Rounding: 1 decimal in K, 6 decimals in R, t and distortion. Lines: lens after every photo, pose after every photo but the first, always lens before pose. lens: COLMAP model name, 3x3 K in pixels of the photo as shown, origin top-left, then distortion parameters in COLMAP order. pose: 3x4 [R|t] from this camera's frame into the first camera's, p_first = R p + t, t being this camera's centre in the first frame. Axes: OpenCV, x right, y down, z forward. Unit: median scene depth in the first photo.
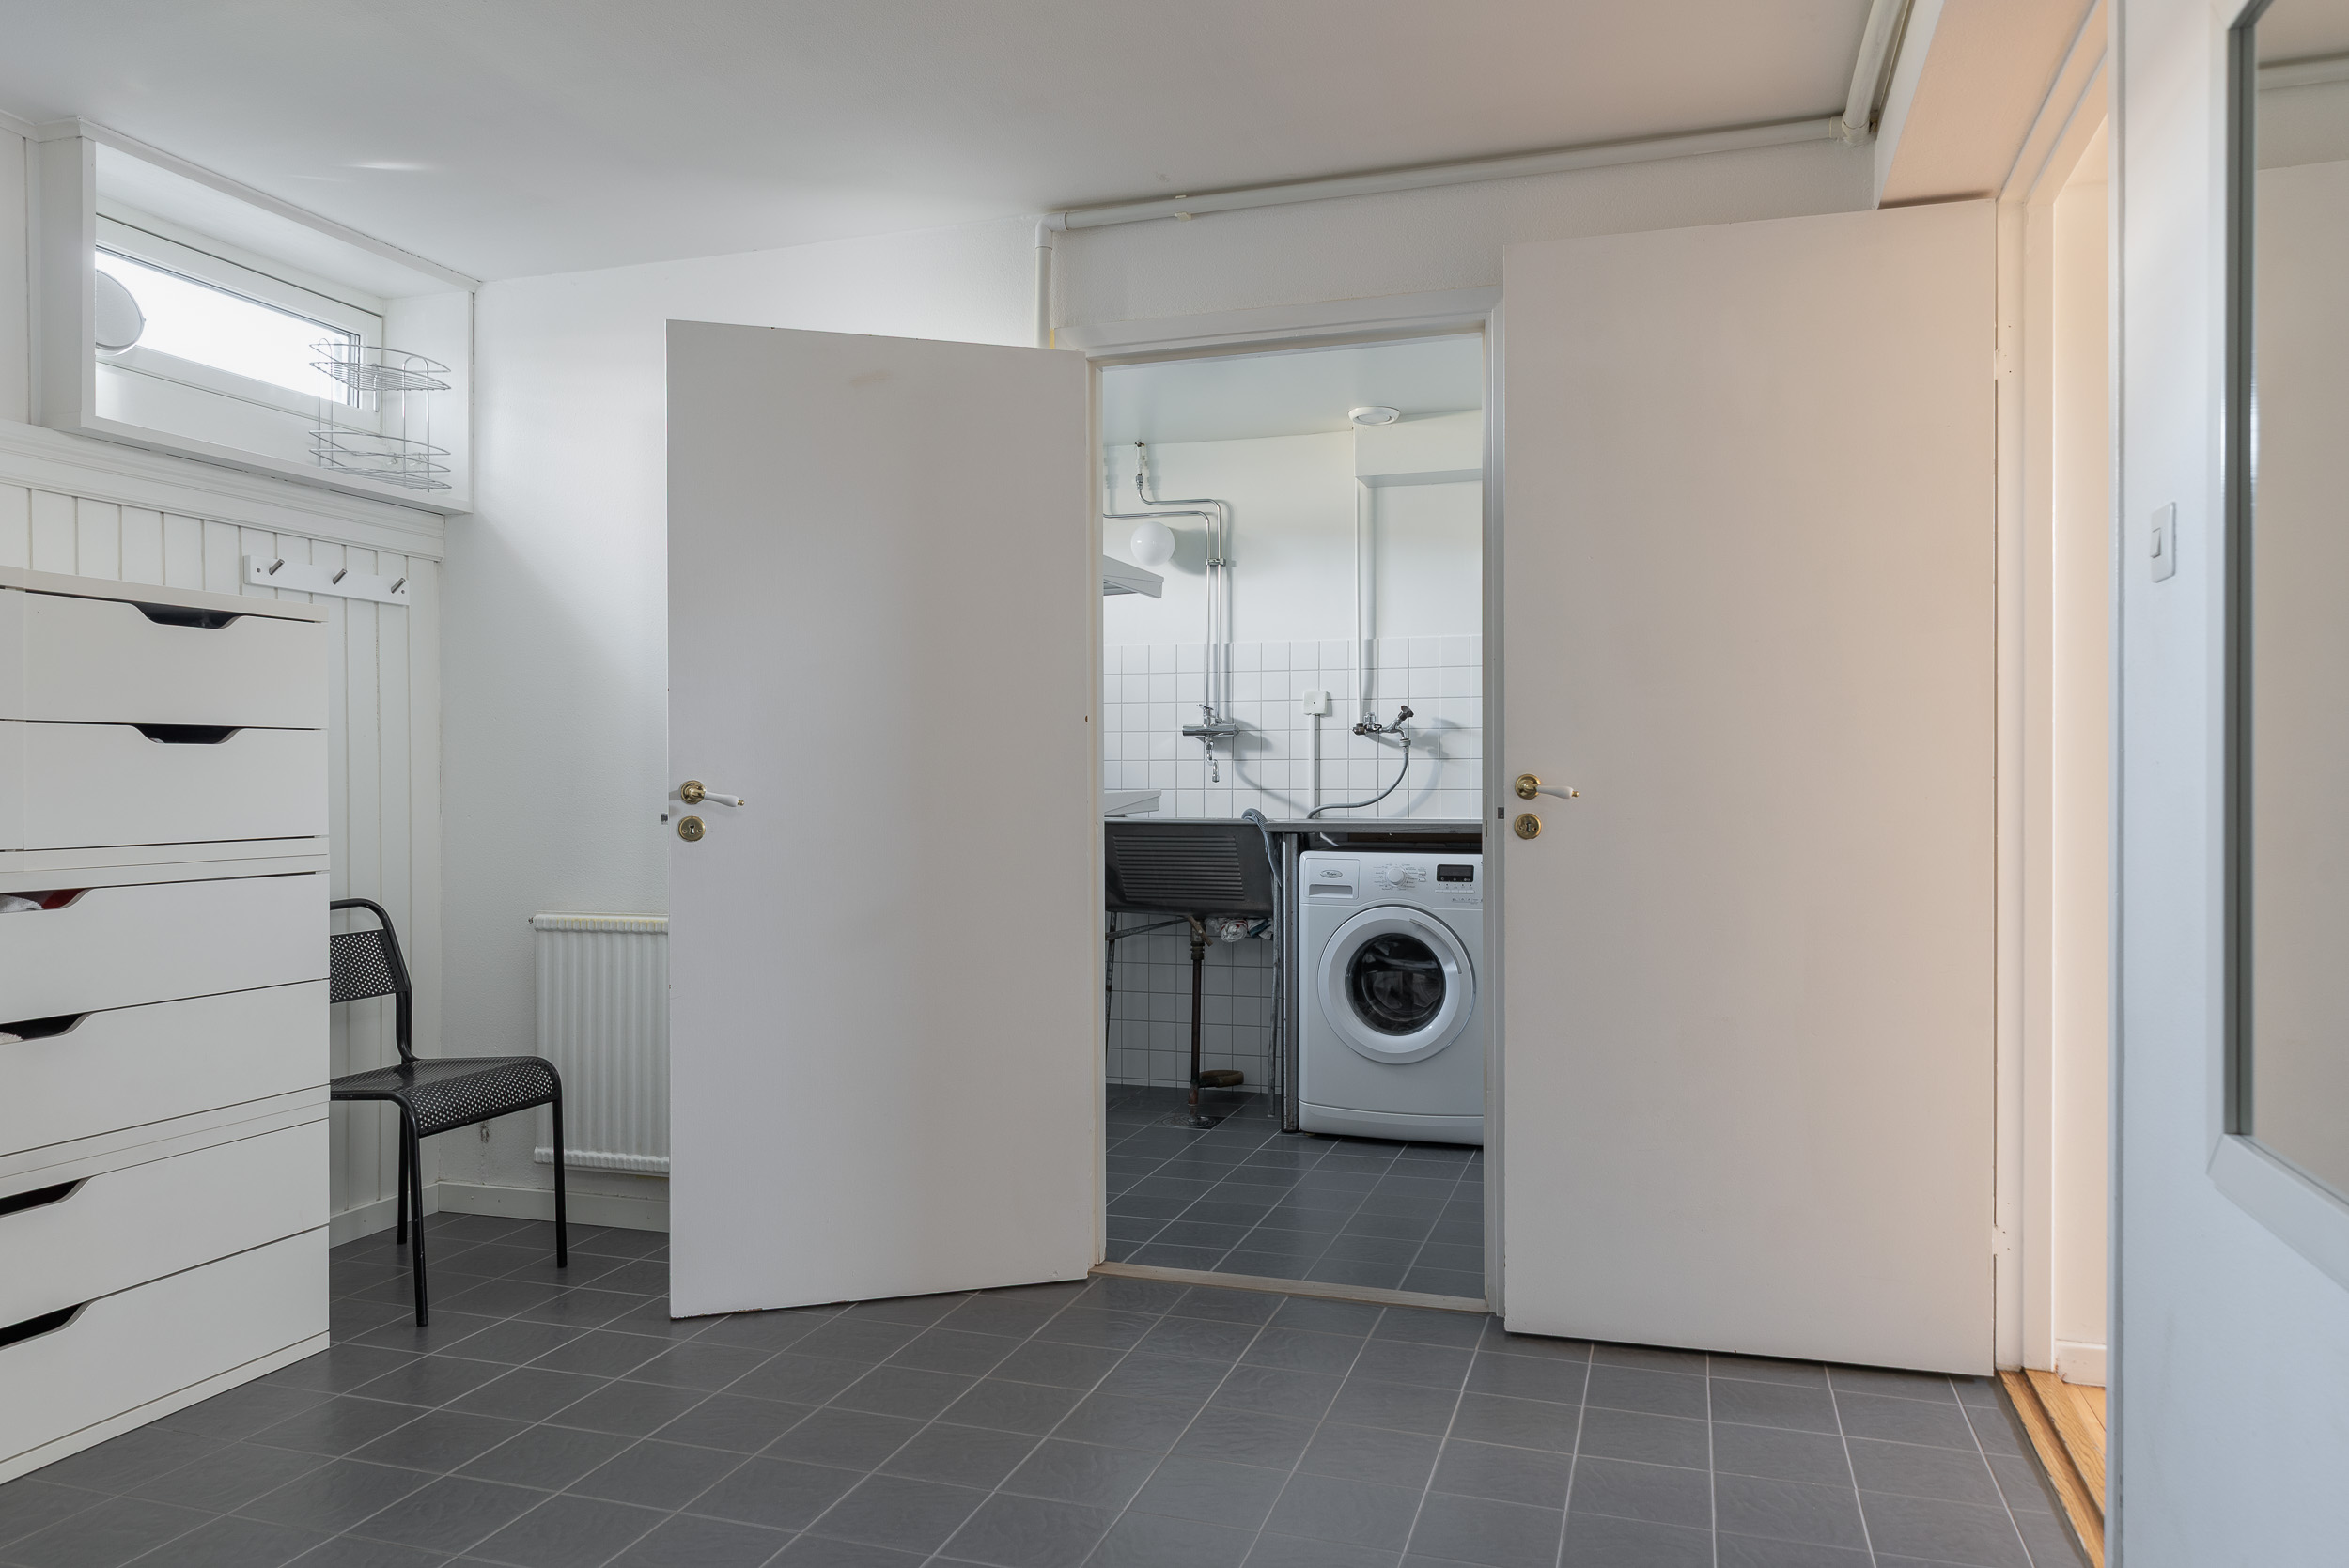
lens RADIAL K [[1609.5, 0, 1174.5], [0, 1609.5, 784.0], [0, 0, 1]] dist [-0.004189, -0.000844]
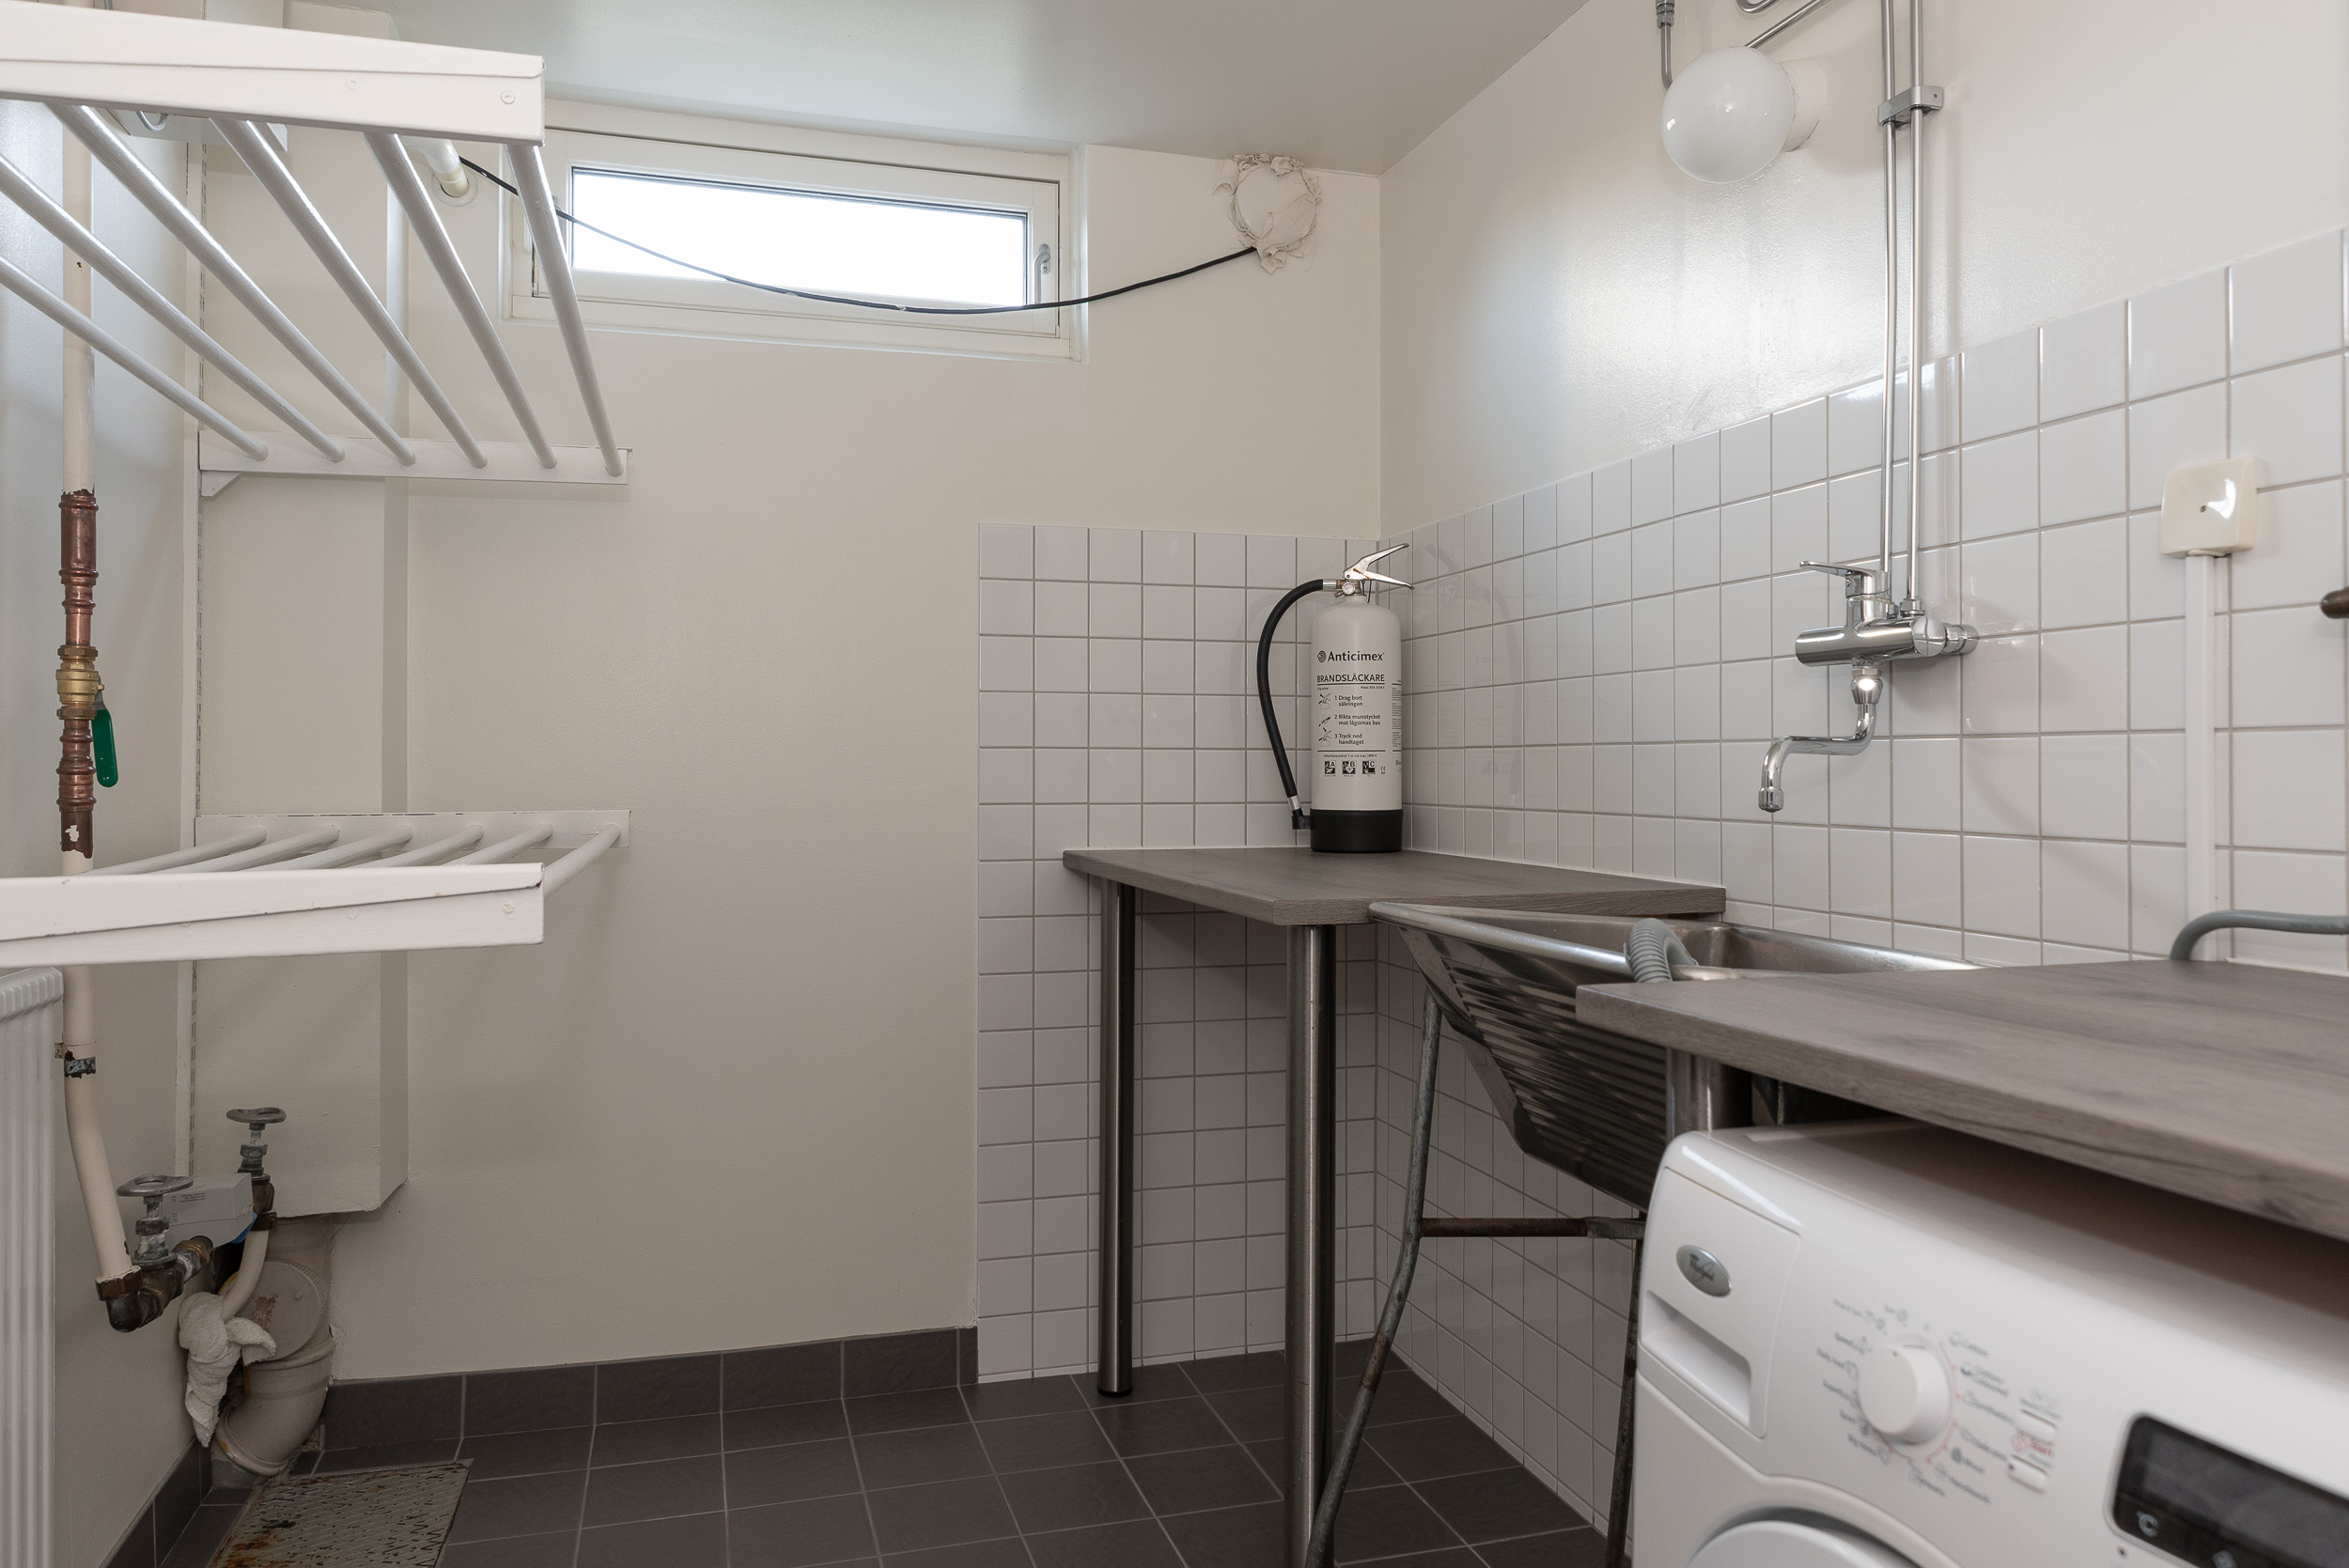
lens RADIAL K [[1584.6, 0, 1186.9], [0, 1584.6, 773.6], [0, 0, 1]] dist [0.003671, -0.000705]
pose [[0.573134, -0.001724, -0.819460, 0.205106], [0.005131, 0.999986, 0.001485, -0.009398], [0.819445, -0.005056, 0.573135, 0.734226]]
